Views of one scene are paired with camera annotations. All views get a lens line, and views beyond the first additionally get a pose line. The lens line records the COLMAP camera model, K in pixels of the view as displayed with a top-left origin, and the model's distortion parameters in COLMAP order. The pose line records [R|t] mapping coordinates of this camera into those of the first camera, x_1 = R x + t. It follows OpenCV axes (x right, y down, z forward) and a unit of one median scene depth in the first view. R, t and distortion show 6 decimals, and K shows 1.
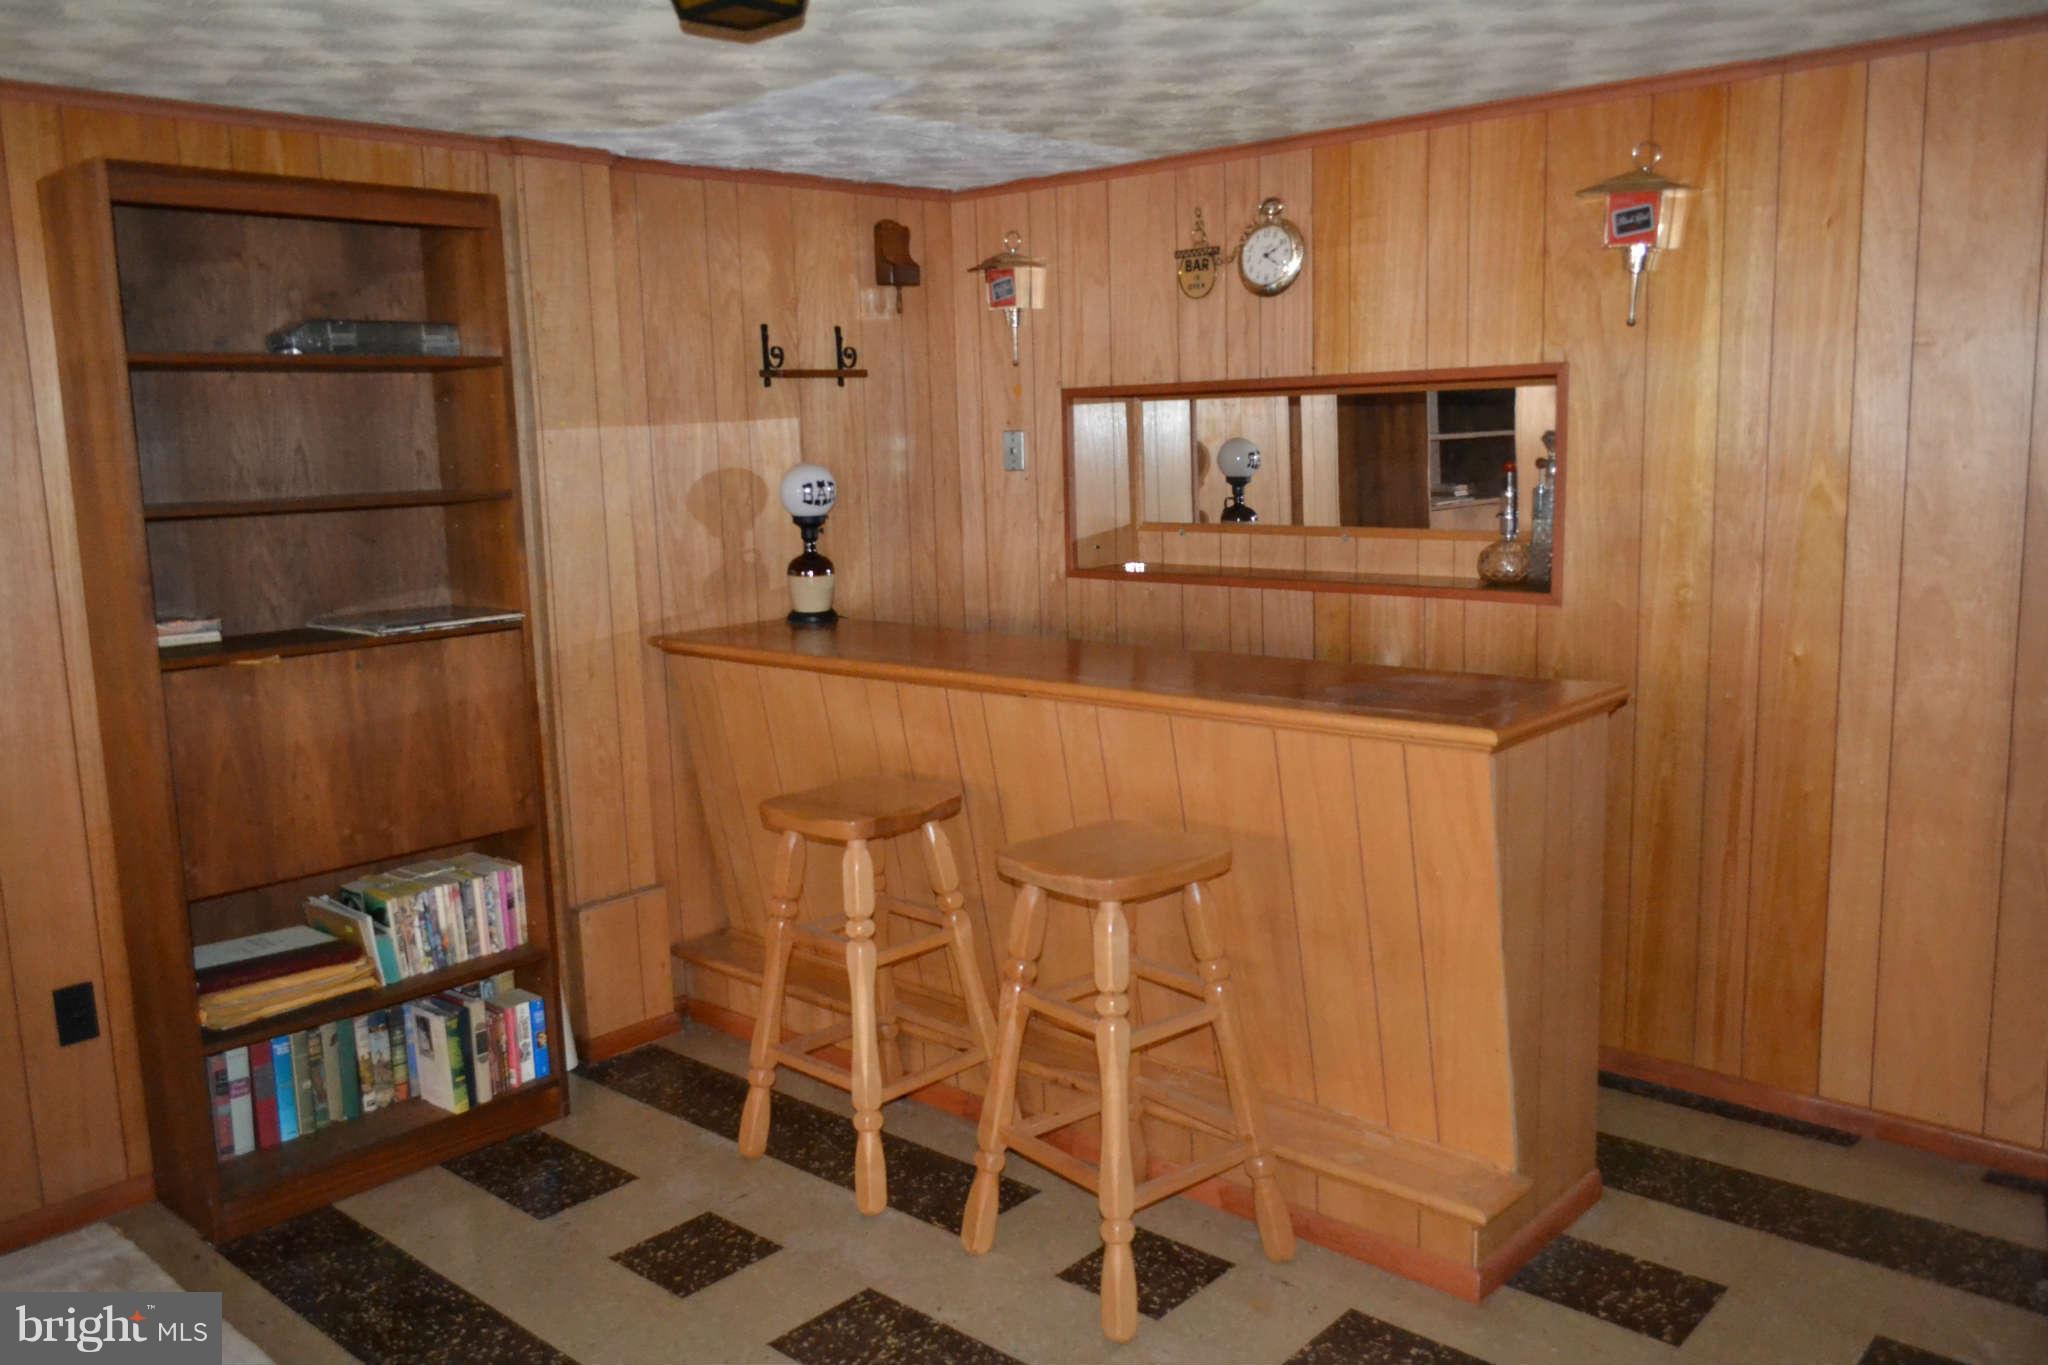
lens RADIAL K [[1620.5, 0, 1025.0], [0, 1620.5, 681.8], [0, 0, 1]] dist [-0.011590, -0.004390]
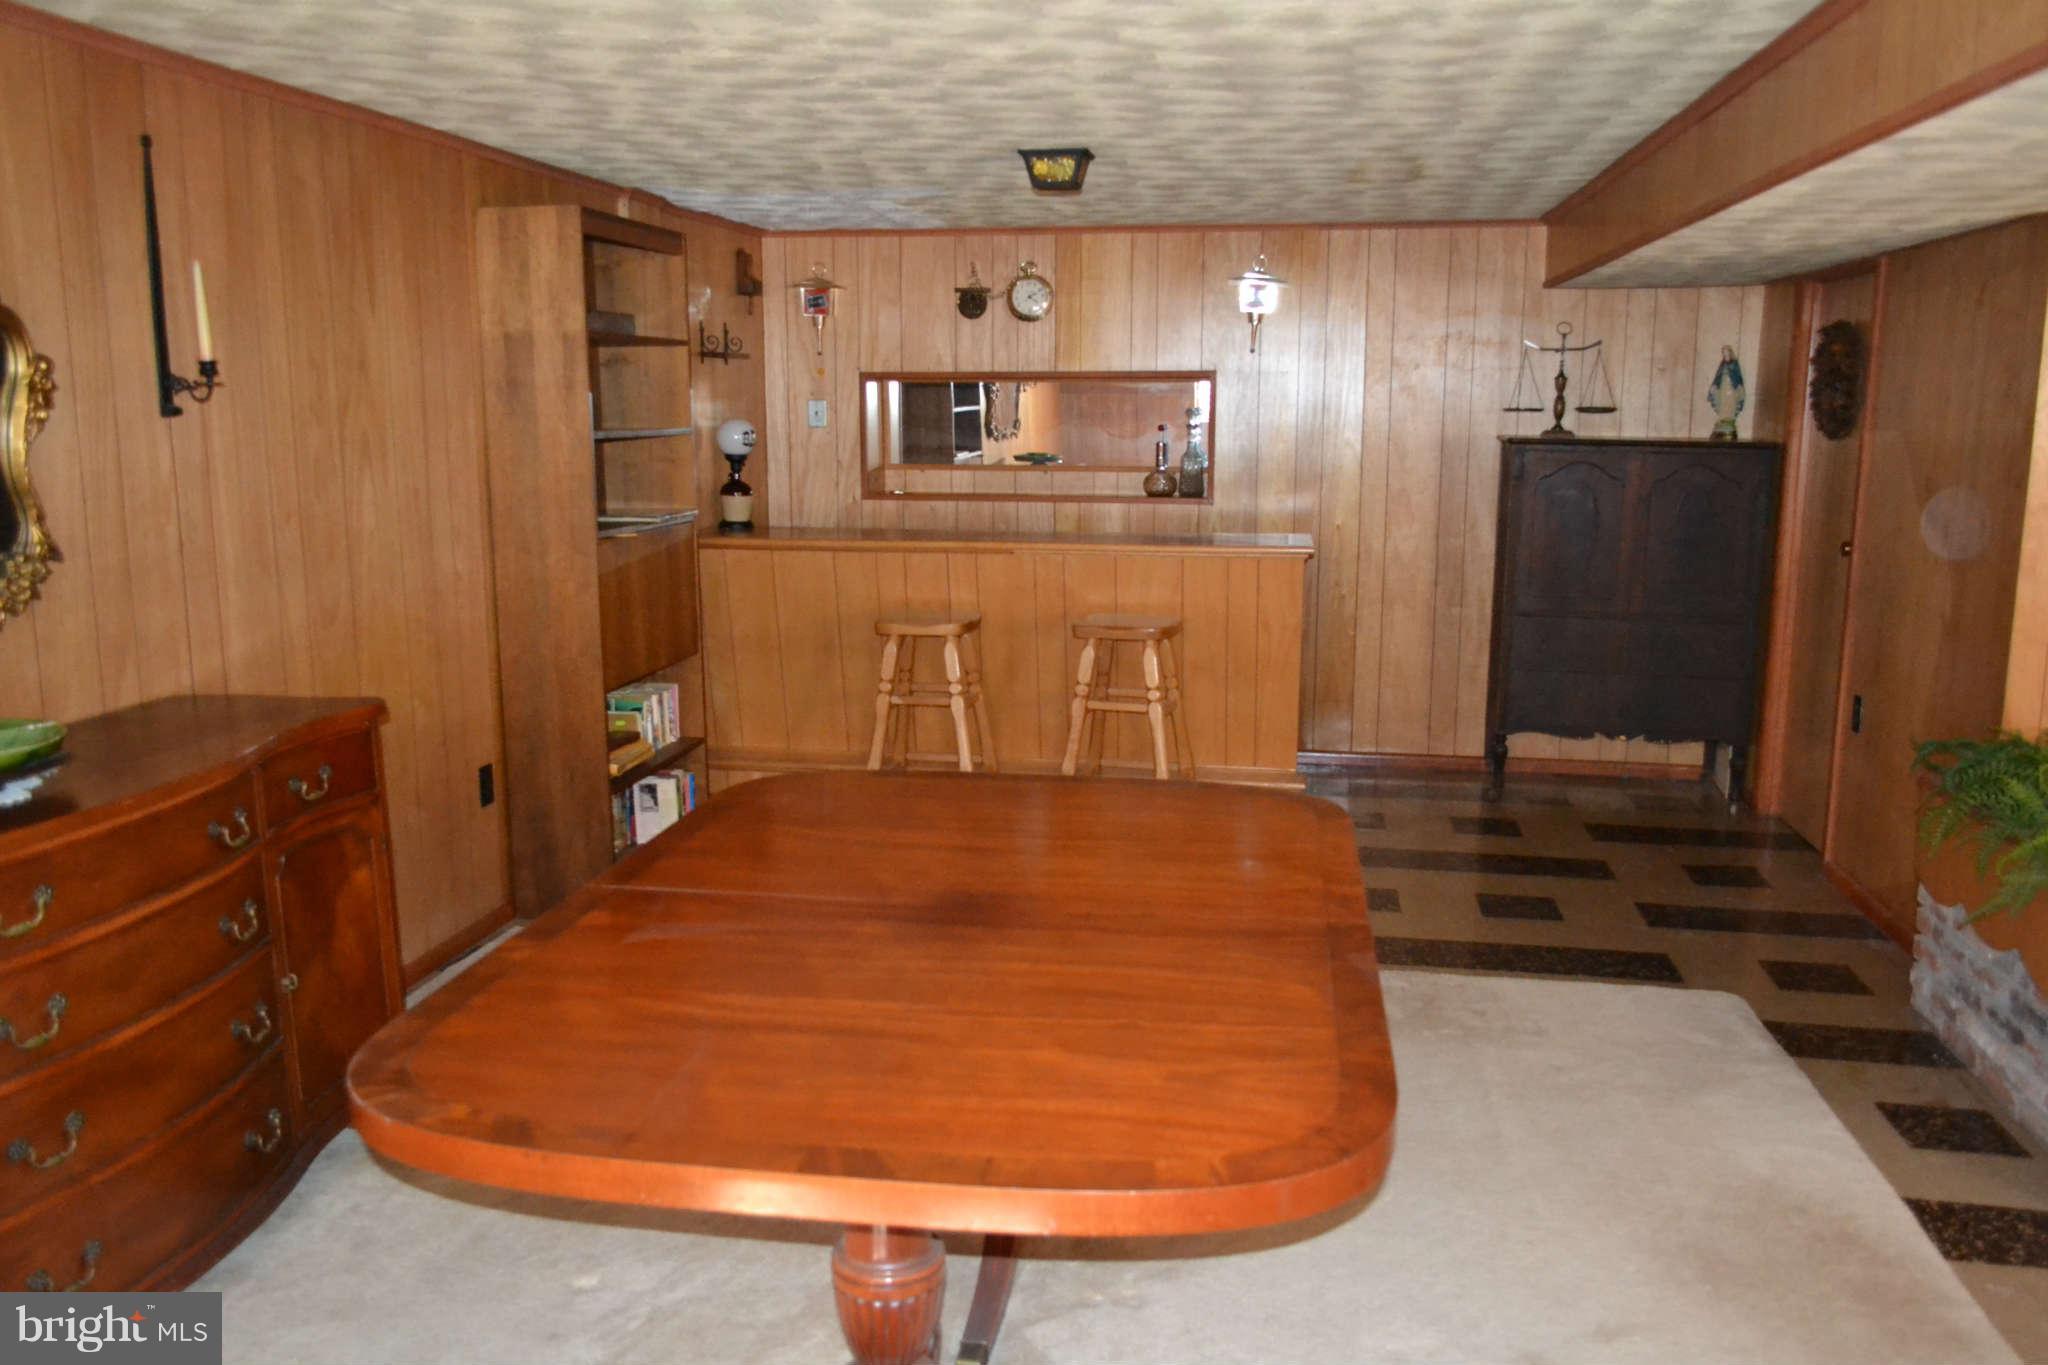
lens RADIAL K [[1620.5, 0, 1022.3], [0, 1620.5, 683.7], [0, 0, 1]] dist [-0.011590, -0.004390]
pose [[0.840790, -0.064246, 0.537535, -0.743041], [0.058537, 0.997901, 0.027708, 0.080197], [-0.538187, 0.008169, 0.842786, -0.367526]]
